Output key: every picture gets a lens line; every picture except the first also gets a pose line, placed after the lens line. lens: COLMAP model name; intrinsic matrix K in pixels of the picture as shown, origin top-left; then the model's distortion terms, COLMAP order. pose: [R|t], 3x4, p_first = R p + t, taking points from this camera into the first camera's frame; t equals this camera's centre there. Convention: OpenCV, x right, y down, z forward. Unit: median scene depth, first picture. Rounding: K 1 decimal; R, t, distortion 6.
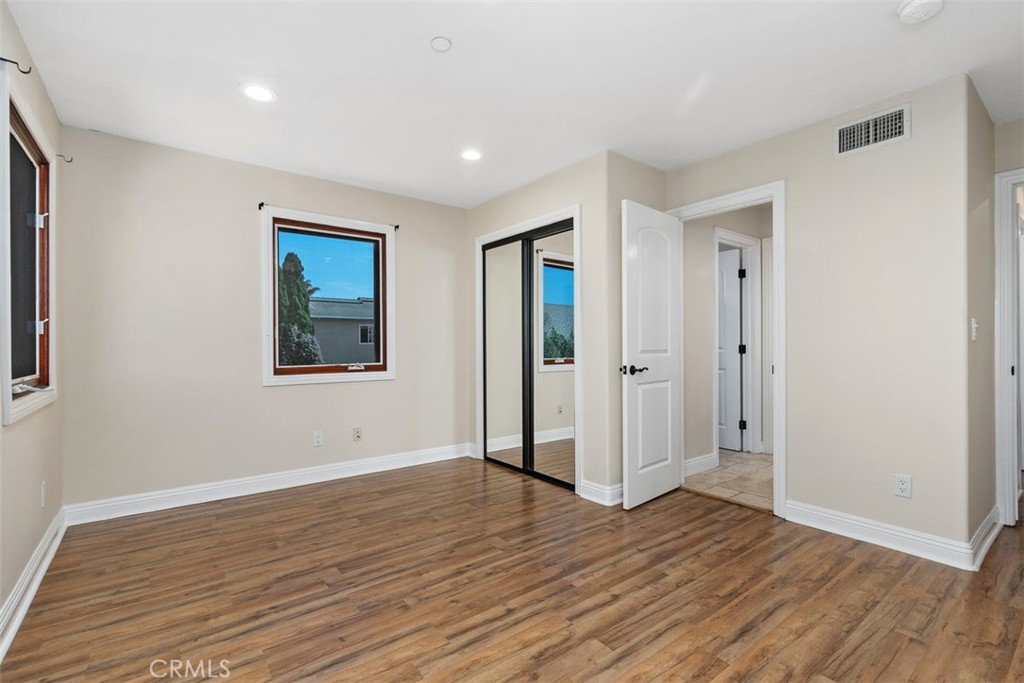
lens RADIAL K [[464.6, 0, 507.5], [0, 464.6, 345.1], [0, 0, 1]] dist [0.009884, -0.002399]
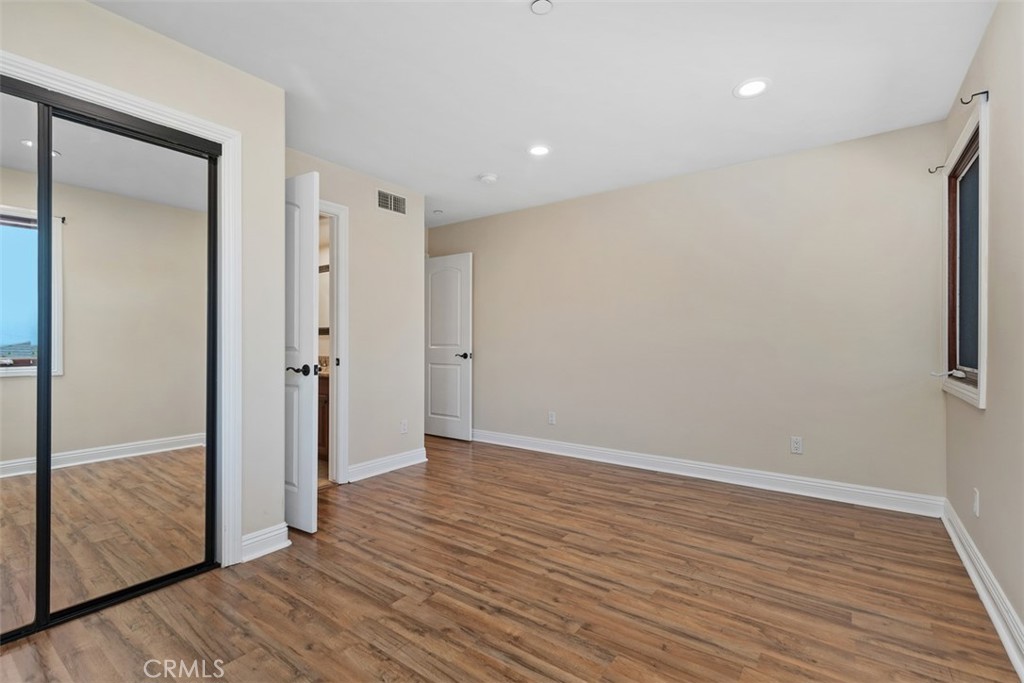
lens RADIAL K [[459.7, 0, 515.6], [0, 459.7, 339.6], [0, 0, 1]] dist [0.008582, -0.000597]
pose [[-0.289989, 0.006183, 0.957010, -0.912749], [0.001003, 0.999981, -0.006157, 0.003576], [-0.957029, -0.000825, -0.289990, 1.214729]]
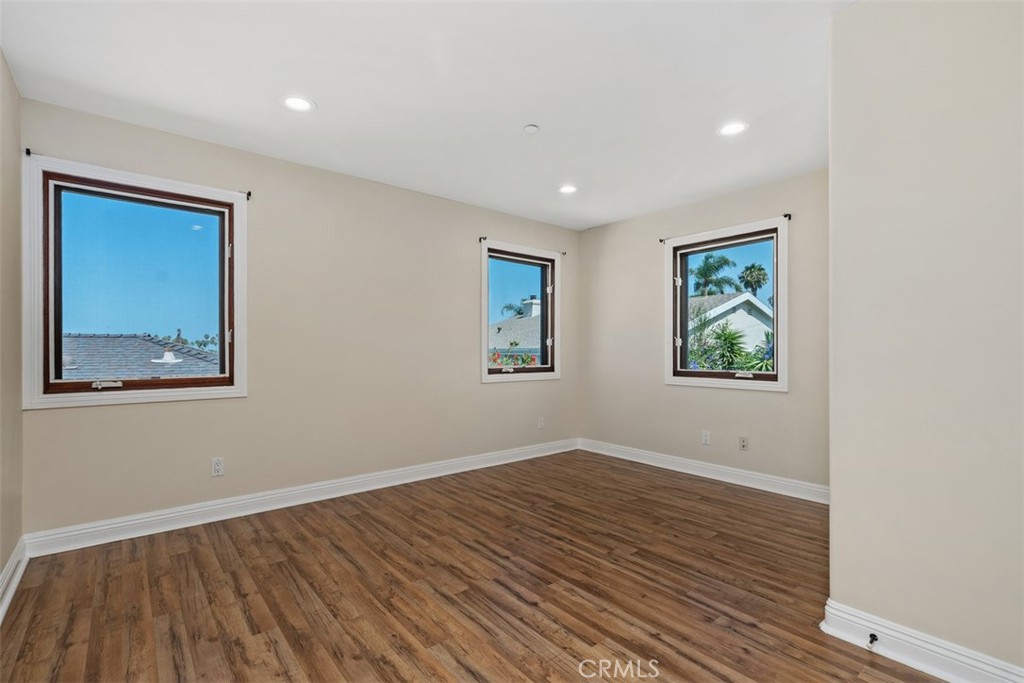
lens RADIAL K [[464.6, 0, 504.5], [0, 464.6, 348.0], [0, 0, 1]] dist [0.009884, -0.002399]
pose [[0.027487, -0.002748, -0.999618, 1.121697], [-0.000751, 0.999996, -0.002769, -0.010144], [0.999622, 0.000827, 0.027485, 0.822766]]
